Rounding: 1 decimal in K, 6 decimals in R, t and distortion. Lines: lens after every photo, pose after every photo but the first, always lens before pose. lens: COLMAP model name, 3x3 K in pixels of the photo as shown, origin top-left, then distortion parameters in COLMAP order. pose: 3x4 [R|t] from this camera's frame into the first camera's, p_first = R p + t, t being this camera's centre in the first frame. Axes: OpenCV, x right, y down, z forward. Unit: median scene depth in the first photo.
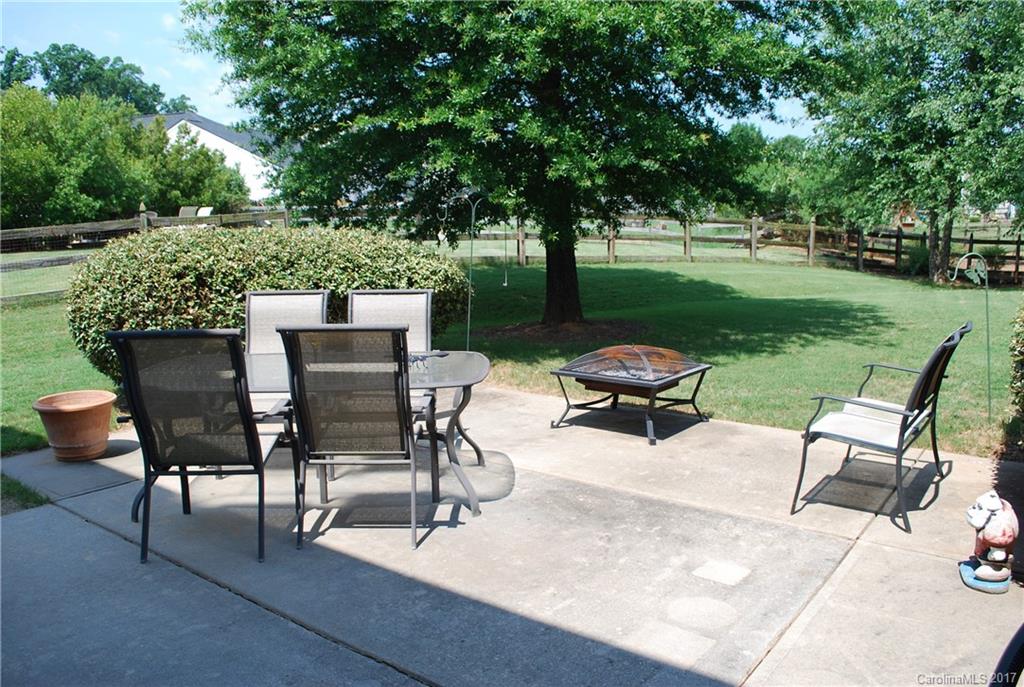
lens RADIAL K [[817.1, 0, 513.1], [0, 817.1, 343.0], [0, 0, 1]] dist [-0.007449, -0.006134]
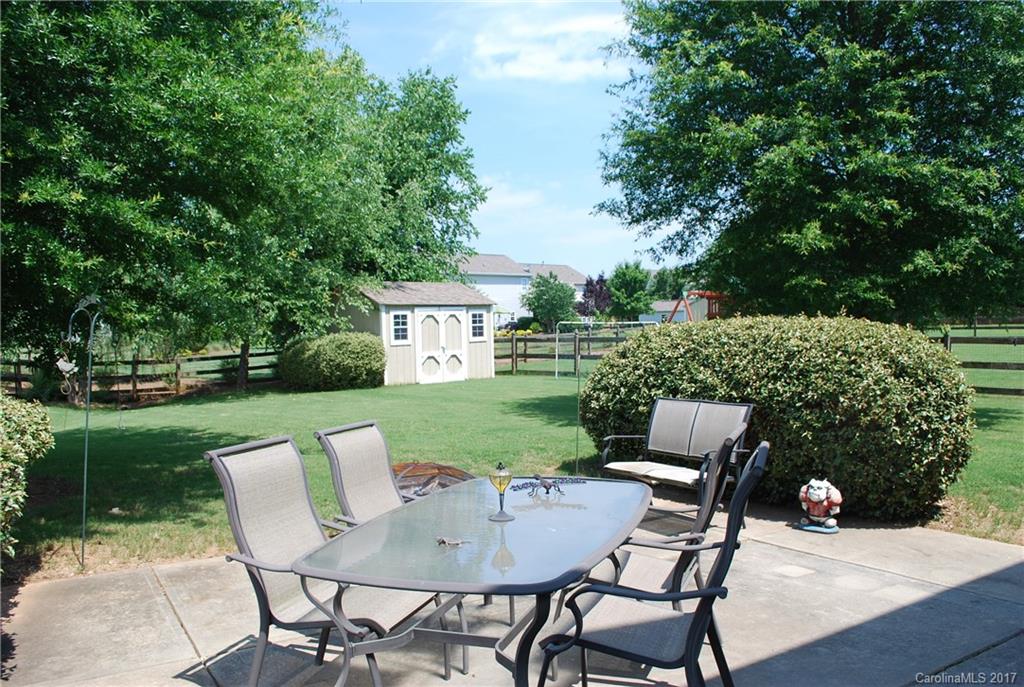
lens RADIAL K [[817.1, 0, 513.0], [0, 817.1, 343.3], [0, 0, 1]] dist [-0.007449, -0.006134]
pose [[0.295273, 0.004563, 0.955402, -1.379331], [0.138358, 0.989243, -0.047485, -0.139952], [-0.945342, 0.146209, 0.291465, 1.014523]]
